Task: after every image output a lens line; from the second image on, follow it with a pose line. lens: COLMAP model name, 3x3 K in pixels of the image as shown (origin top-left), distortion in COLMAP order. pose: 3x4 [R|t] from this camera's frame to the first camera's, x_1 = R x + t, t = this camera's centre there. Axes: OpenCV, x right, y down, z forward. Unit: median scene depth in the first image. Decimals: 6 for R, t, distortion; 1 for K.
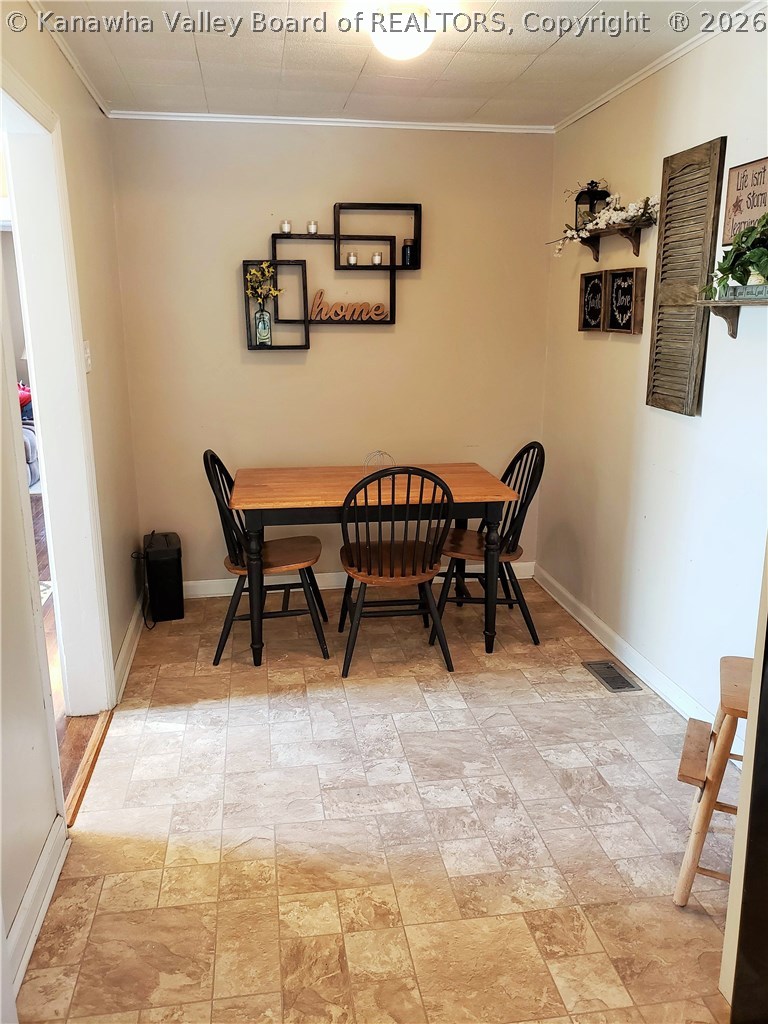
lens RADIAL K [[781.5, 0, 365.1], [0, 781.5, 505.2], [0, 0, 1]] dist [0.024753, -0.008444]
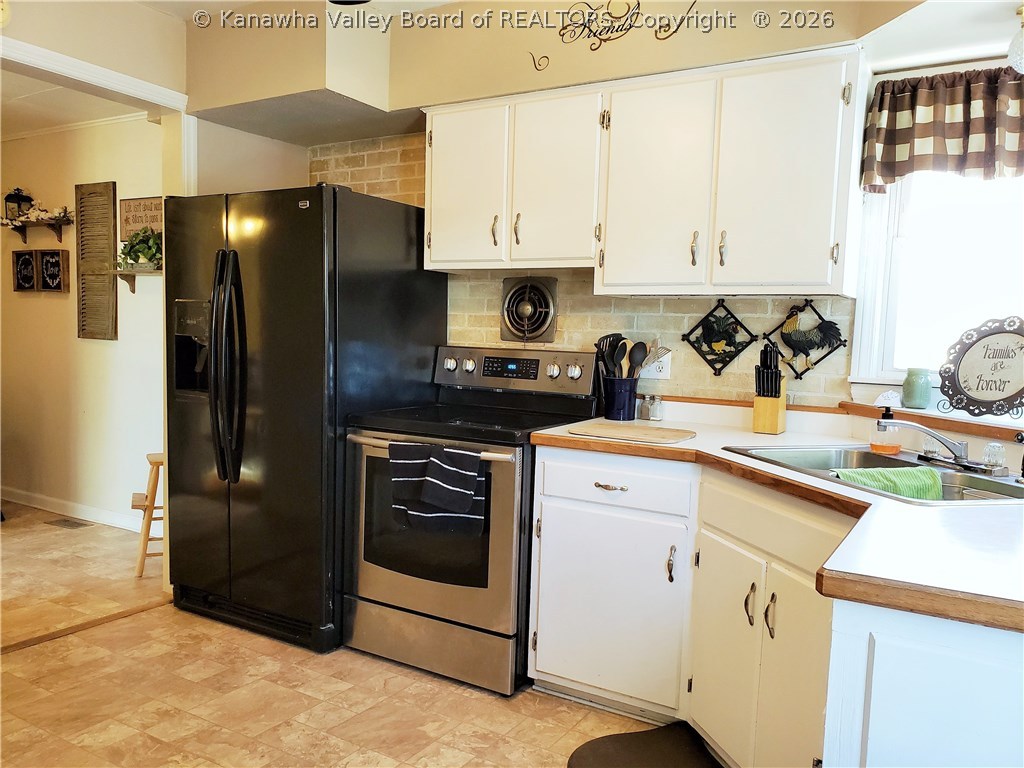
lens RADIAL K [[781.5, 0, 510.8], [0, 781.5, 389.3], [0, 0, 1]] dist [0.024753, -0.008444]
pose [[0.622169, -0.022920, 0.782547, -0.320198], [0.144312, 0.985800, -0.085863, 0.225853], [-0.769467, 0.166352, 0.616642, -0.578286]]
